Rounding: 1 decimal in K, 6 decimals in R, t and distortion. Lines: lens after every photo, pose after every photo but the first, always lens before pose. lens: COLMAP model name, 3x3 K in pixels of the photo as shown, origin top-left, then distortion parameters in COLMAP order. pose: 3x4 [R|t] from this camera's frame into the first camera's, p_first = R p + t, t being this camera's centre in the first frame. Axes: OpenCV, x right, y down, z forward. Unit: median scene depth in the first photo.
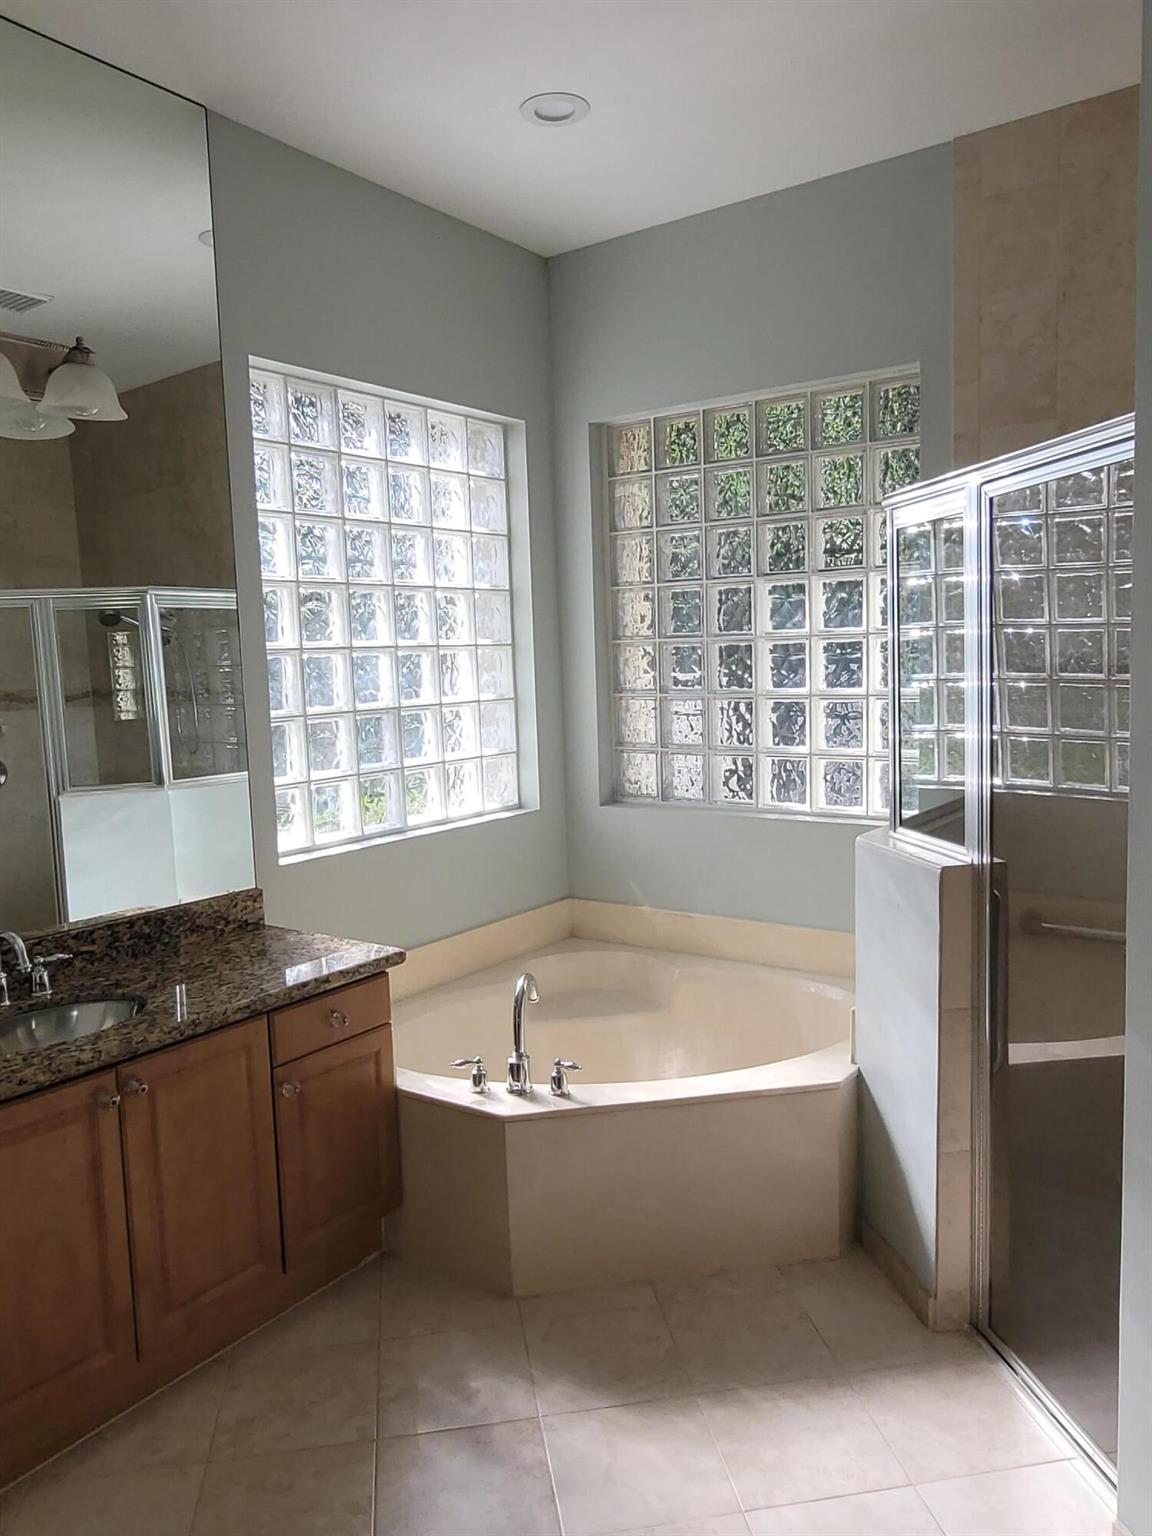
lens RADIAL K [[1109.3, 0, 575.9], [0, 1109.3, 768.2], [0, 0, 1]] dist [0.000632, 0.002636]
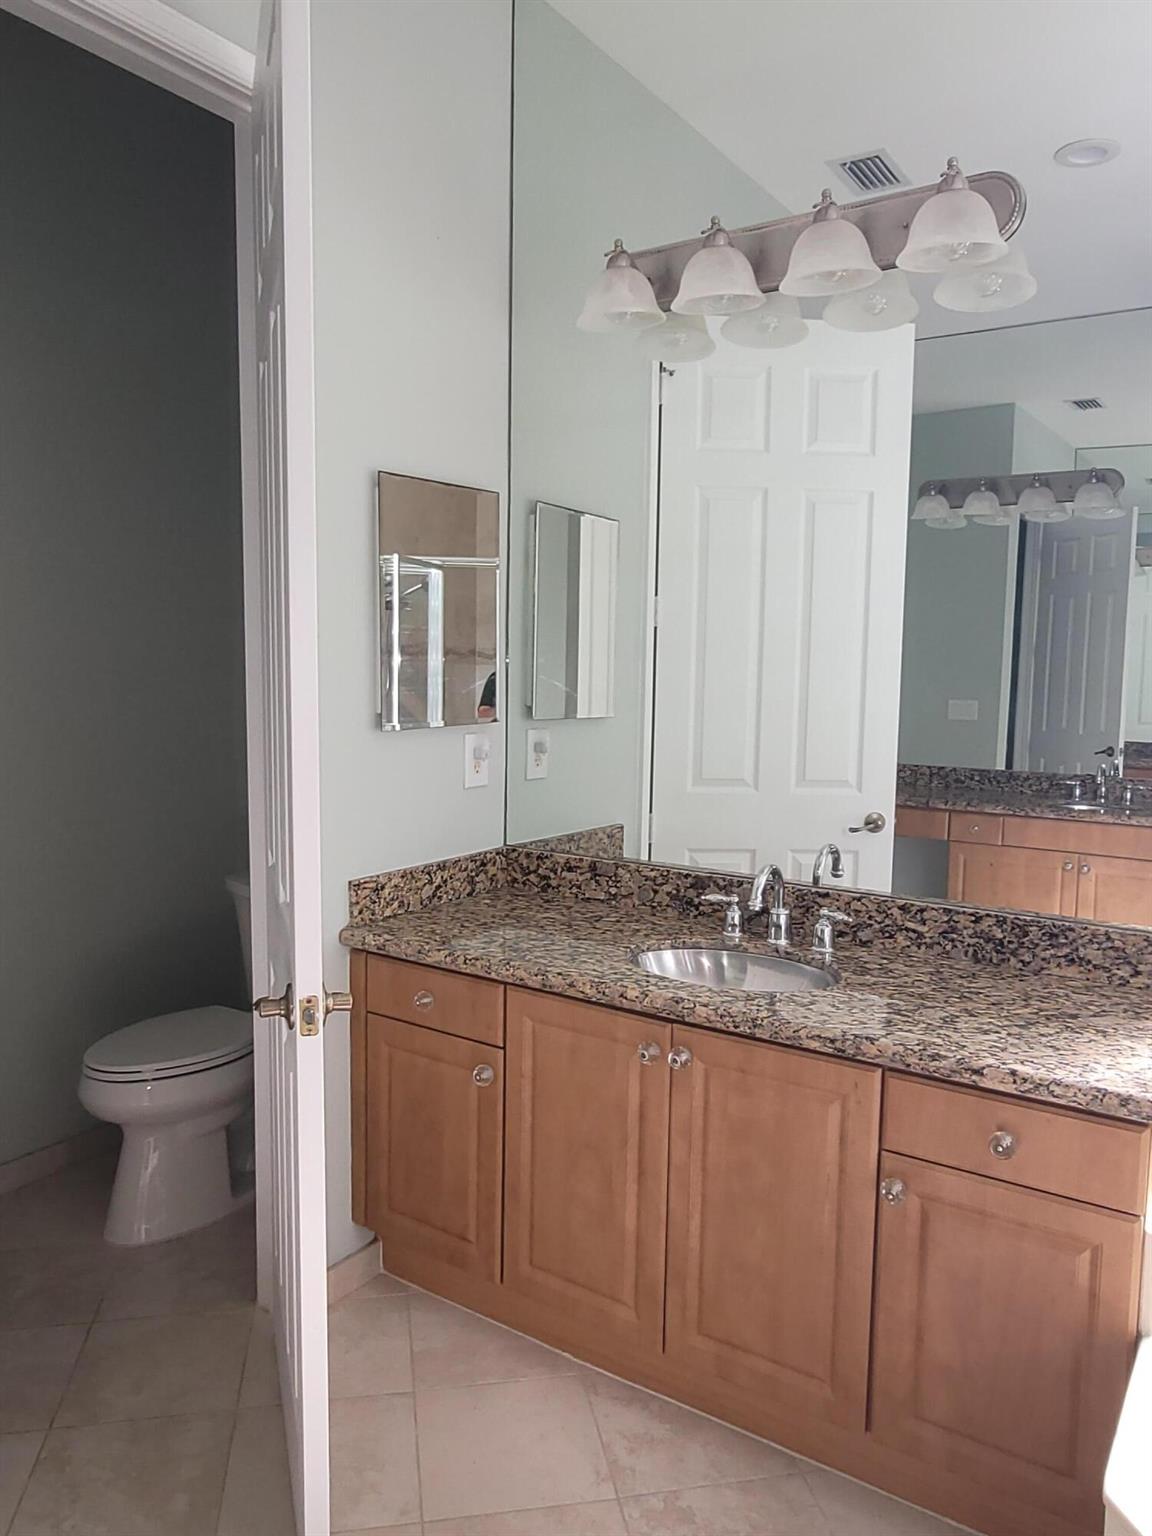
lens RADIAL K [[1109.3, 0, 574.8], [0, 1109.3, 769.0], [0, 0, 1]] dist [0.000632, 0.002636]
pose [[0.032089, 0.136471, -0.990124, 0.365451], [-0.114385, 0.984627, 0.132007, -0.034508], [0.992918, 0.109019, 0.047206, 0.716331]]
